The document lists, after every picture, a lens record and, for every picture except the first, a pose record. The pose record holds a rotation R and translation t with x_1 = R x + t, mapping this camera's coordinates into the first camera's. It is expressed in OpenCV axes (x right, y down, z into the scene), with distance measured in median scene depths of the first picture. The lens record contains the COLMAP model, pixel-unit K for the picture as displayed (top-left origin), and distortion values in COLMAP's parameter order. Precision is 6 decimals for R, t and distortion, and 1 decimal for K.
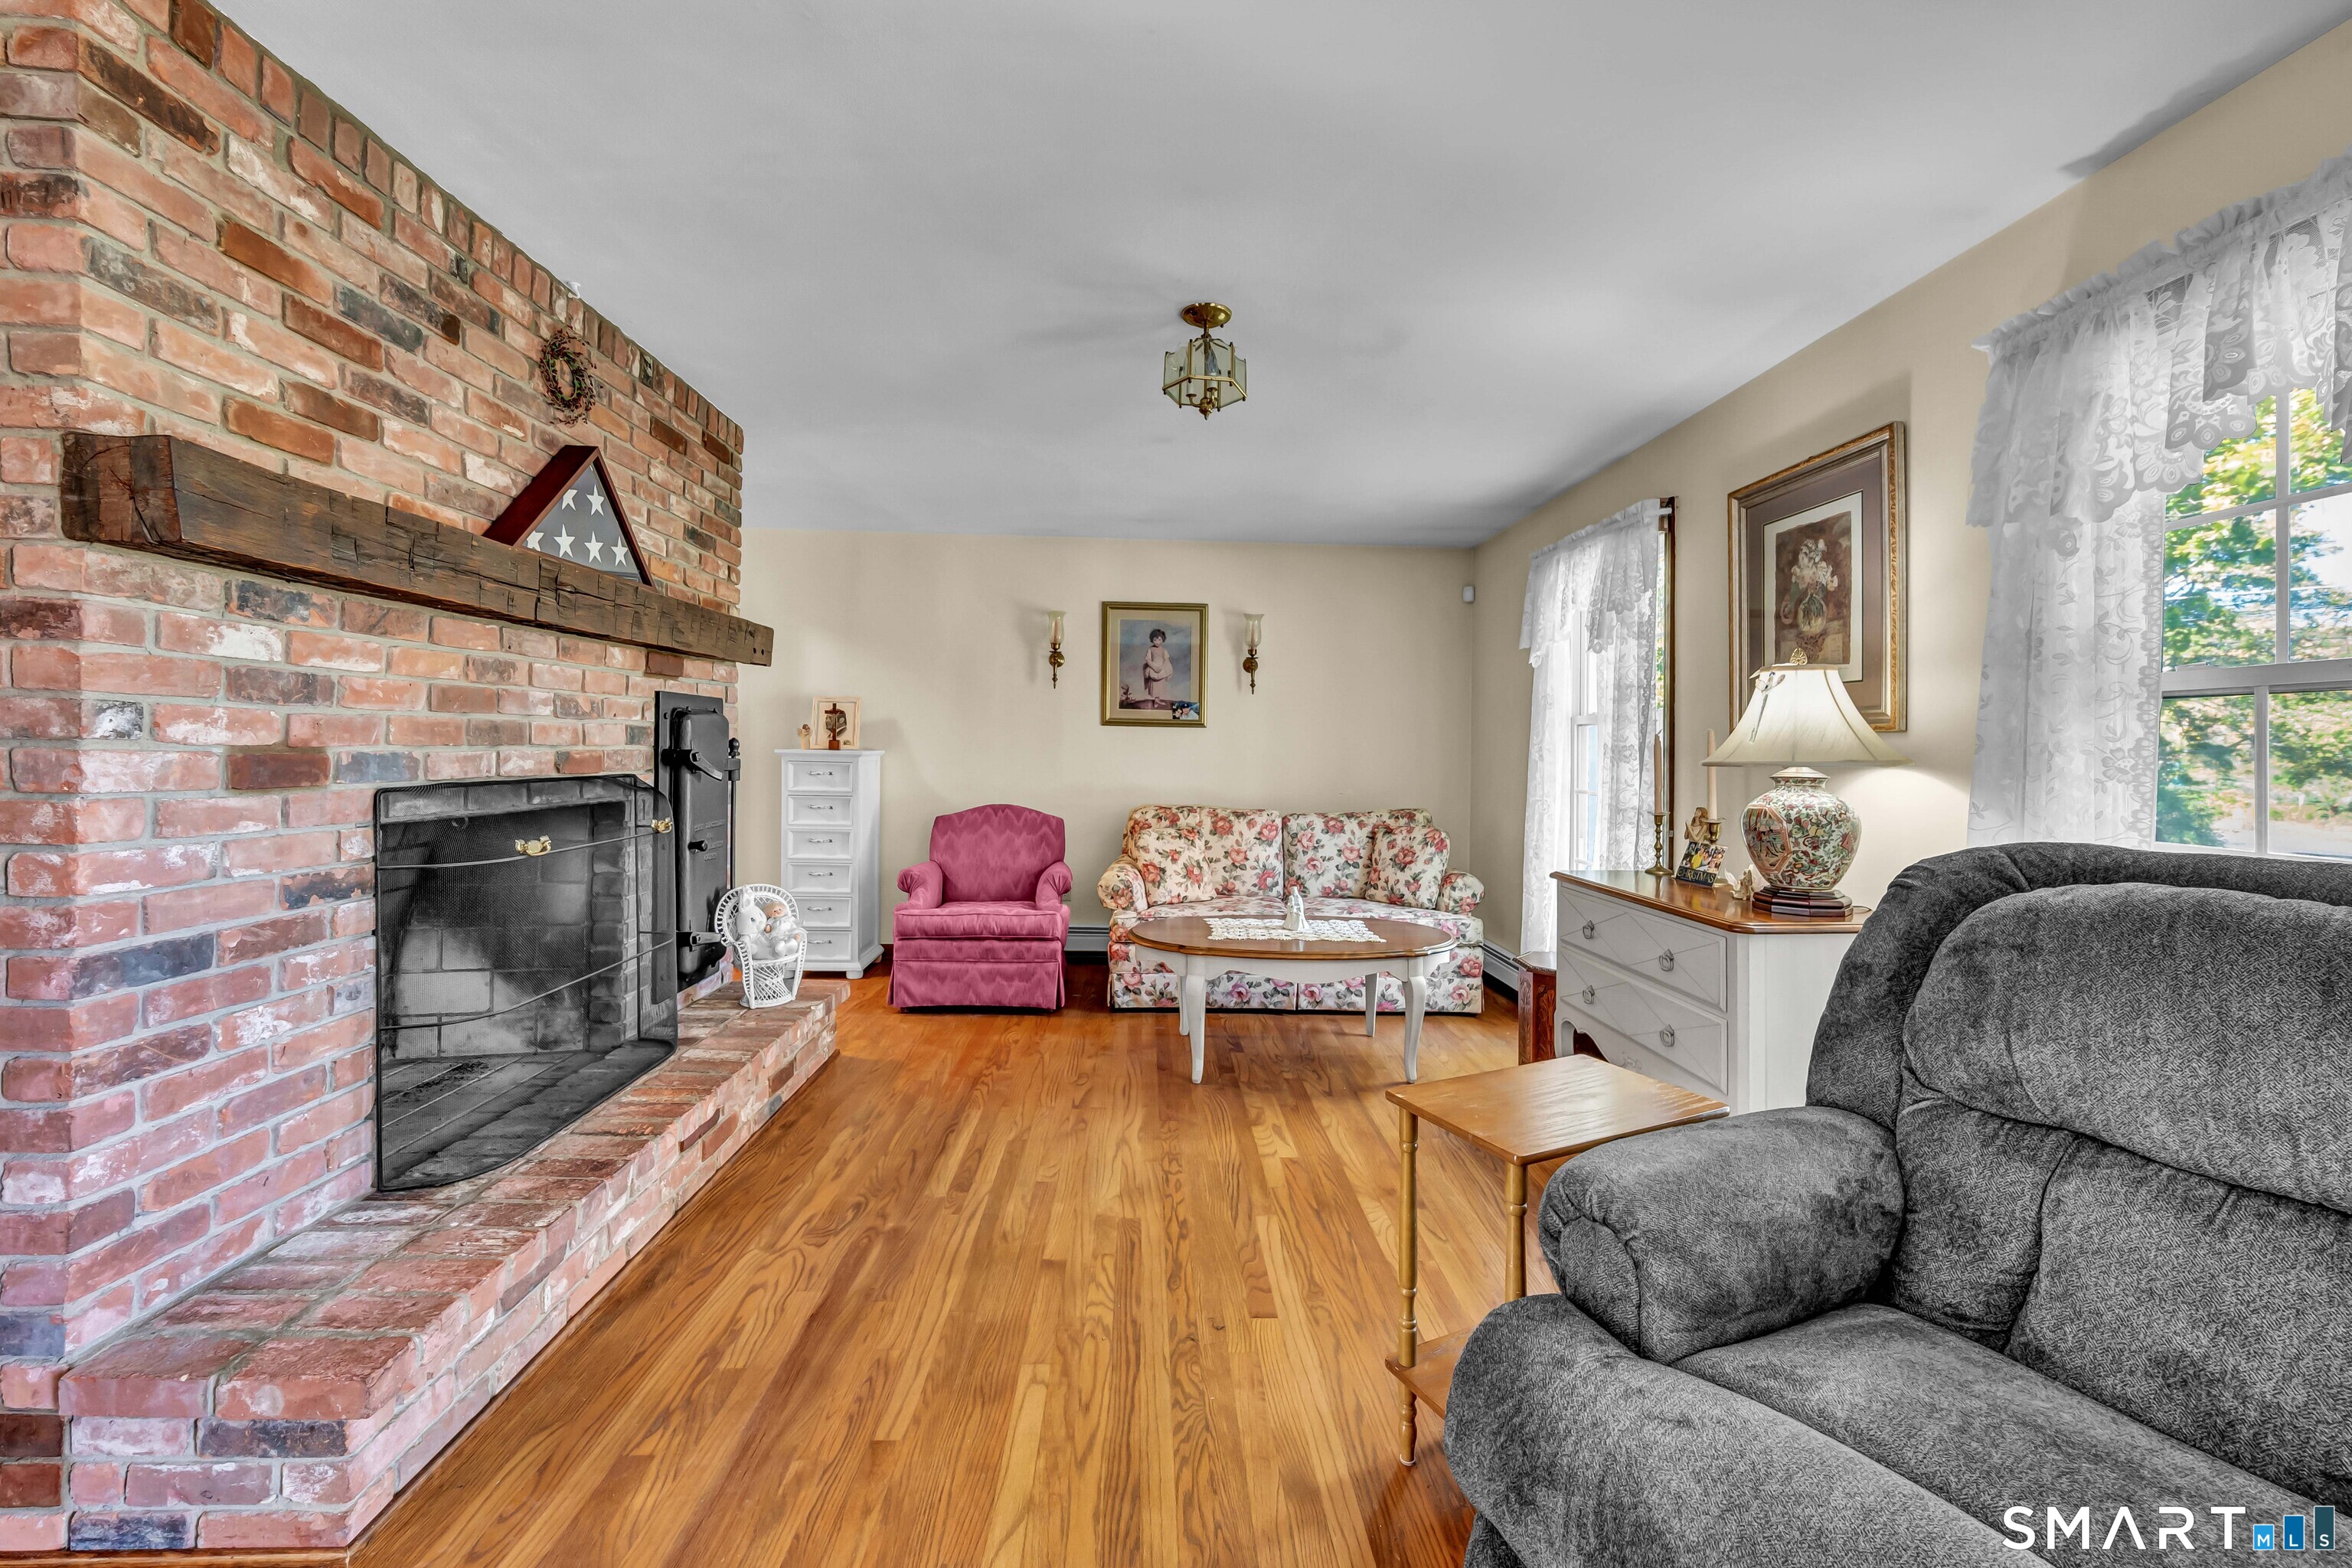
lens RADIAL K [[973.1, 0, 1184.4], [0, 973.1, 760.6], [0, 0, 1]] dist [0.000810, 0.000044]
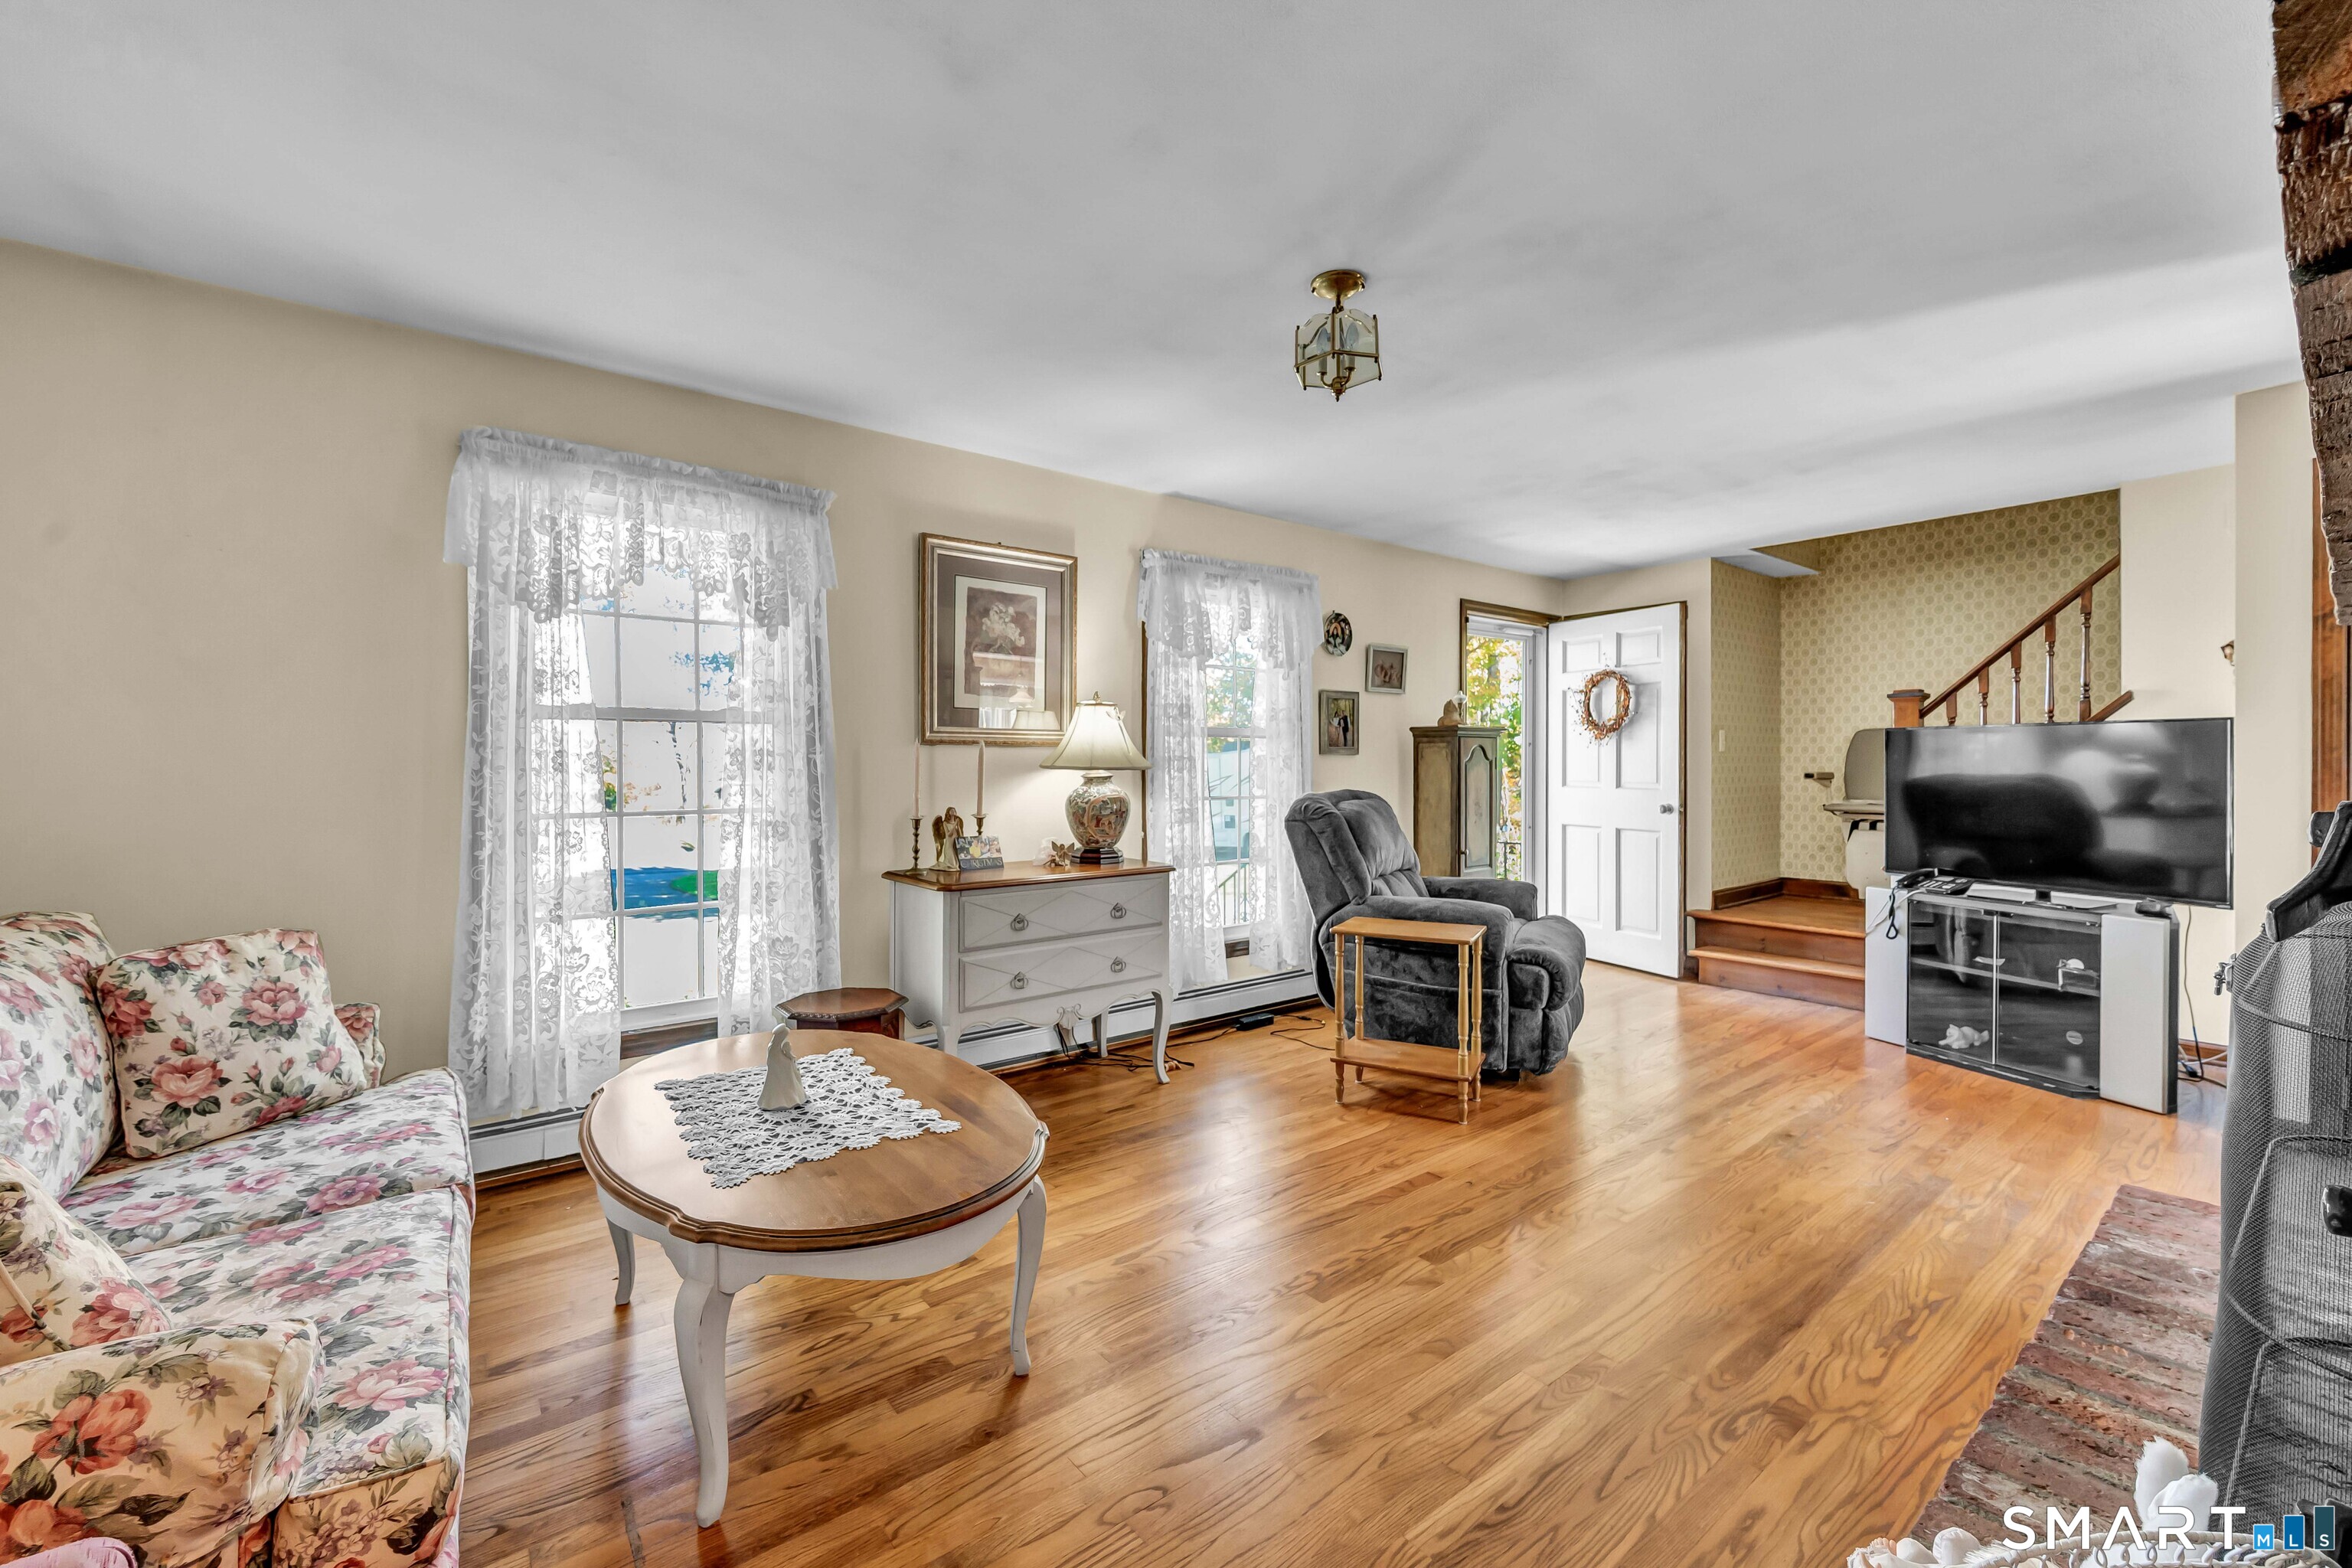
lens RADIAL K [[973.1, 0, 1184.4], [0, 973.1, 760.6], [0, 0, 1]] dist [0.000810, 0.000044]
pose [[-0.568826, -0.005811, 0.822438, -0.648982], [-0.003827, 0.999983, 0.004419, -0.013165], [-0.822449, -0.000634, -0.568838, 1.609418]]
